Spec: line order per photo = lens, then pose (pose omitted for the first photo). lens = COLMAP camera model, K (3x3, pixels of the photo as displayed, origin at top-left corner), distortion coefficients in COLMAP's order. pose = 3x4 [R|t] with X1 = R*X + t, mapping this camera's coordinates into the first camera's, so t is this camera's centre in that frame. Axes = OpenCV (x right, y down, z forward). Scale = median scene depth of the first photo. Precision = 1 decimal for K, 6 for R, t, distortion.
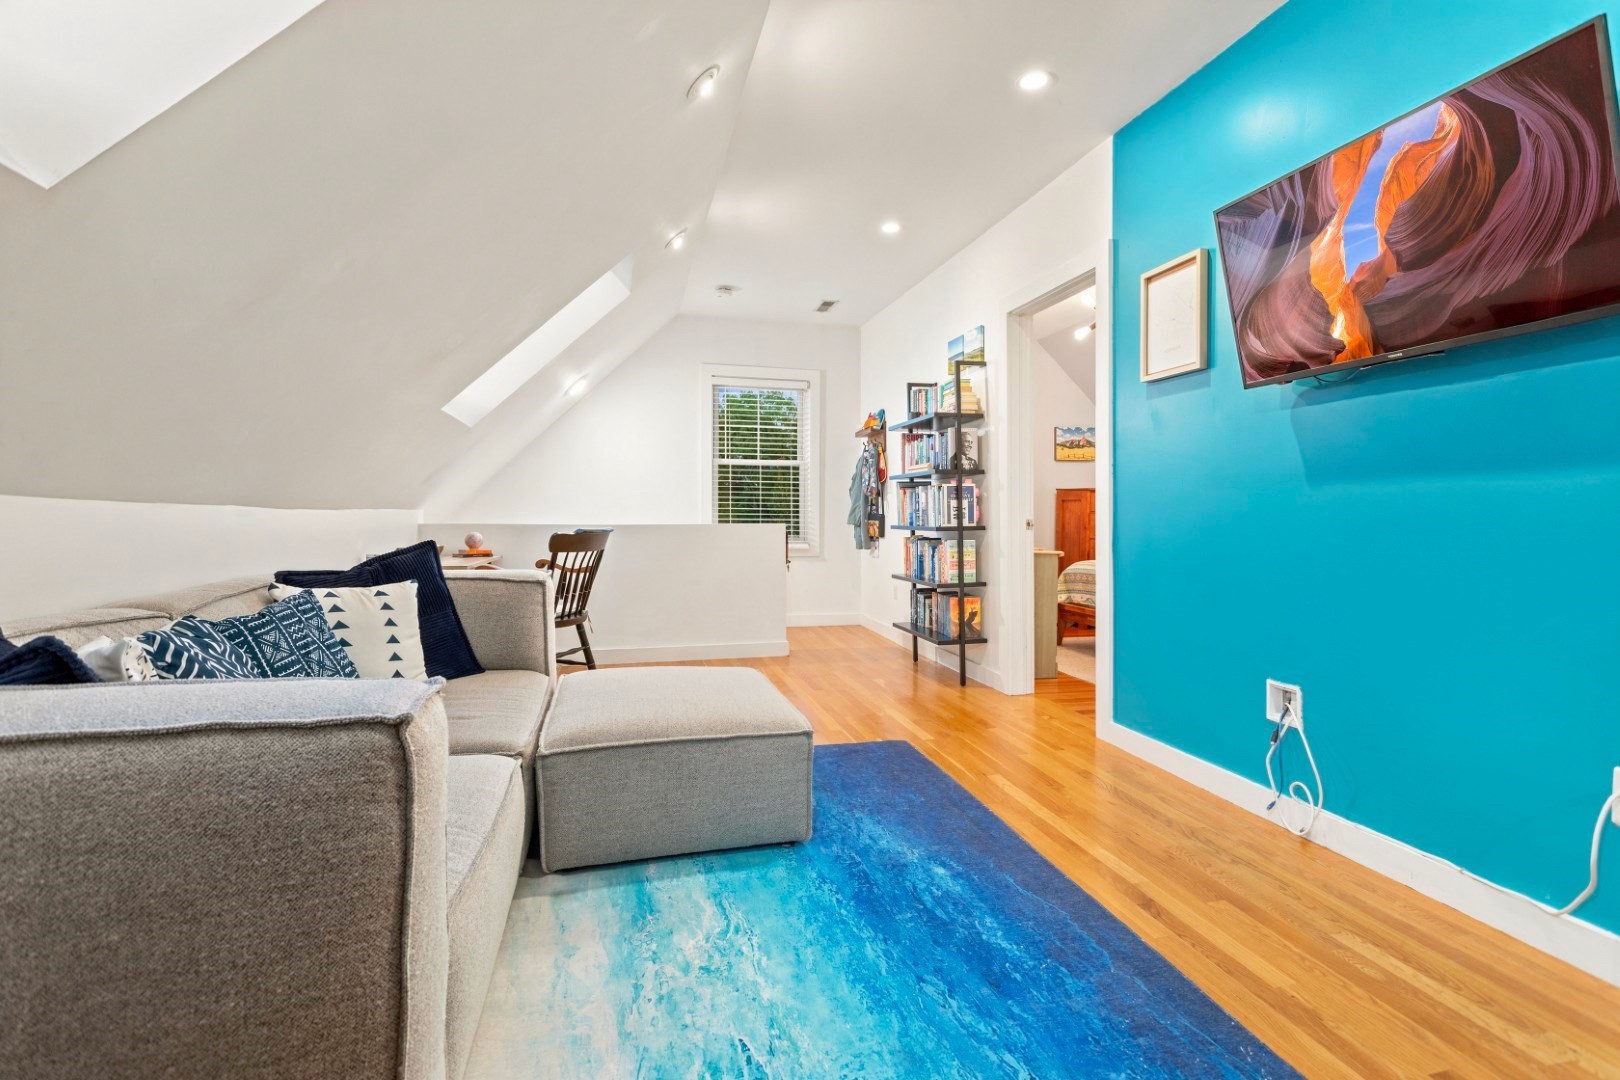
lens RADIAL K [[768.3, 0, 805.4], [0, 768.3, 525.6], [0, 0, 1]] dist [-0.001559, 0.002618]
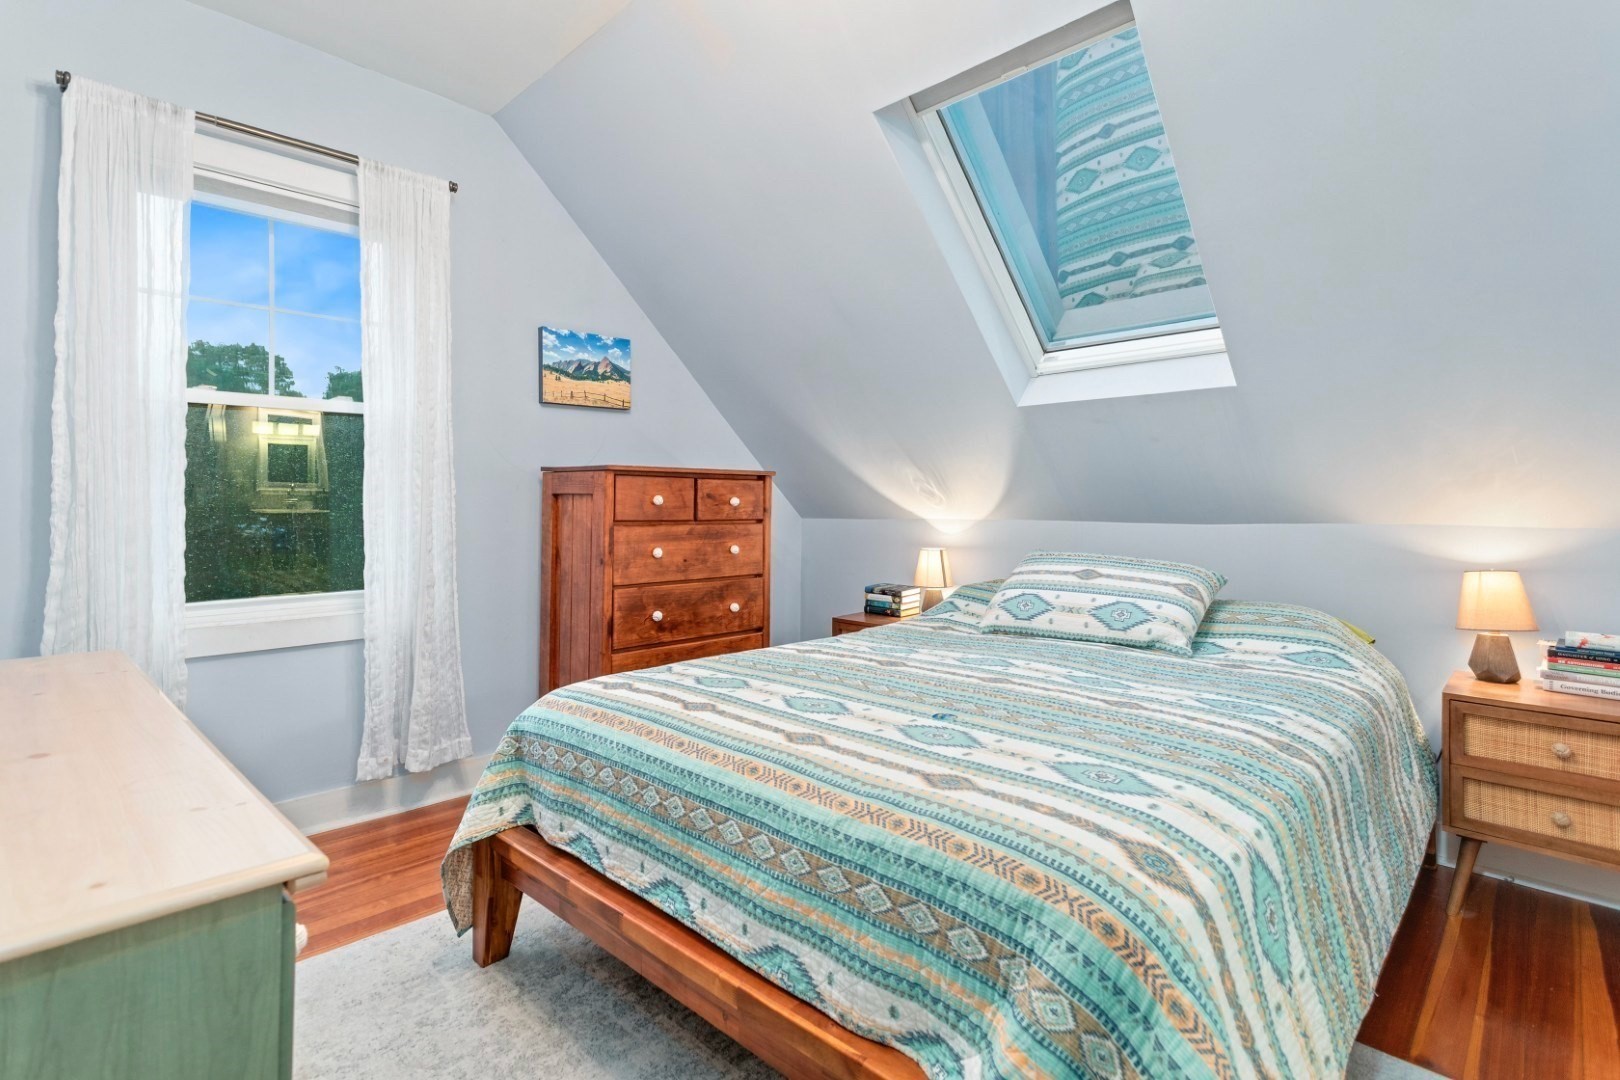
lens RADIAL K [[768.3, 0, 831.2], [0, 768.3, 507.5], [0, 0, 1]] dist [-0.001559, 0.002618]
pose [[0.839724, -0.003958, 0.542999, 0.226328], [0.010266, 0.999910, -0.008587, -0.019950], [-0.542917, 0.012785, 0.839689, 0.544119]]
